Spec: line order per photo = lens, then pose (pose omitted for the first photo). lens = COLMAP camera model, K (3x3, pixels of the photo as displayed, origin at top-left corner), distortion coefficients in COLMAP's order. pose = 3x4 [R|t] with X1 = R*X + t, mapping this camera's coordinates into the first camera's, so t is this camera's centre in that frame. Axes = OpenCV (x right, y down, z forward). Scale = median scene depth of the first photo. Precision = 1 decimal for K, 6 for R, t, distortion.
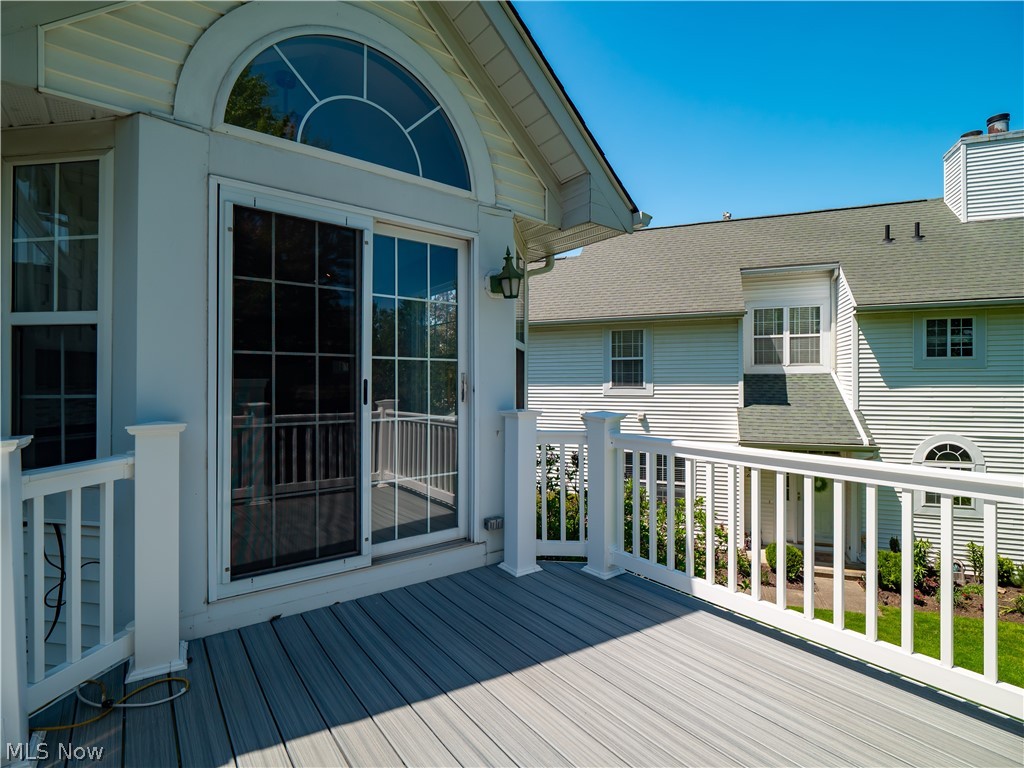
lens RADIAL K [[503.6, 0, 511.9], [0, 503.6, 383.4], [0, 0, 1]] dist [-0.000701, -0.000096]
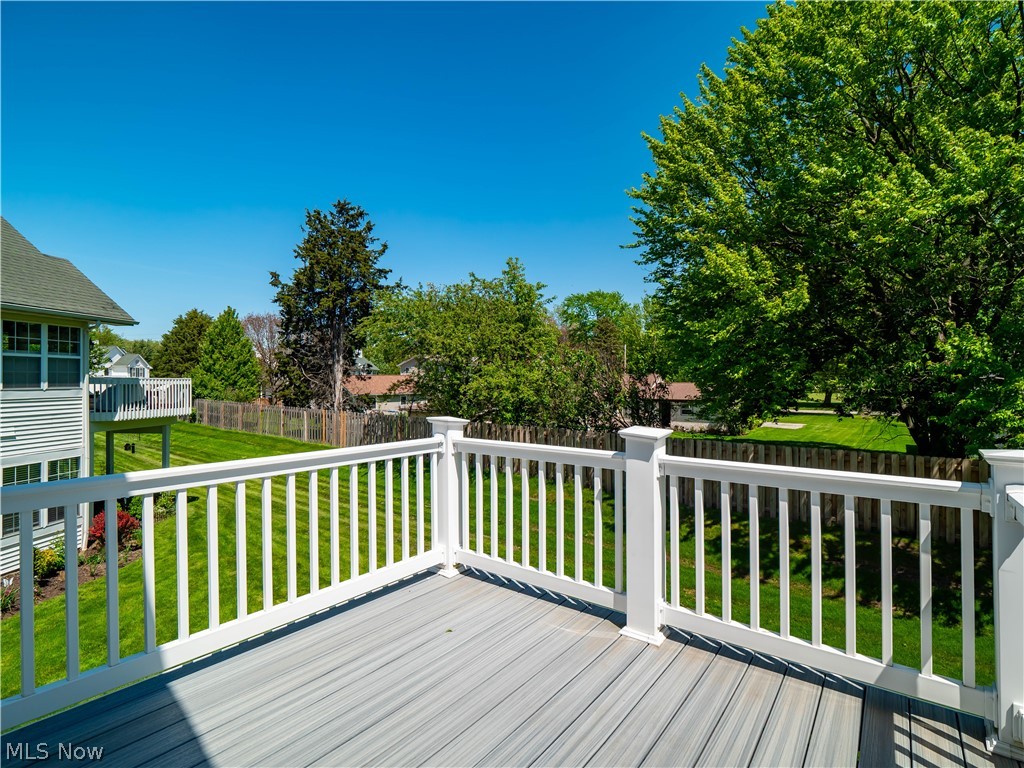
lens RADIAL K [[503.6, 0, 511.2], [0, 503.6, 375.0], [0, 0, 1]] dist [-0.000701, -0.000096]
pose [[-0.258314, 0.018582, 0.965882, -0.142160], [0.001944, 0.999823, -0.018715, -0.002183], [-0.966059, -0.002957, -0.258304, 0.190894]]
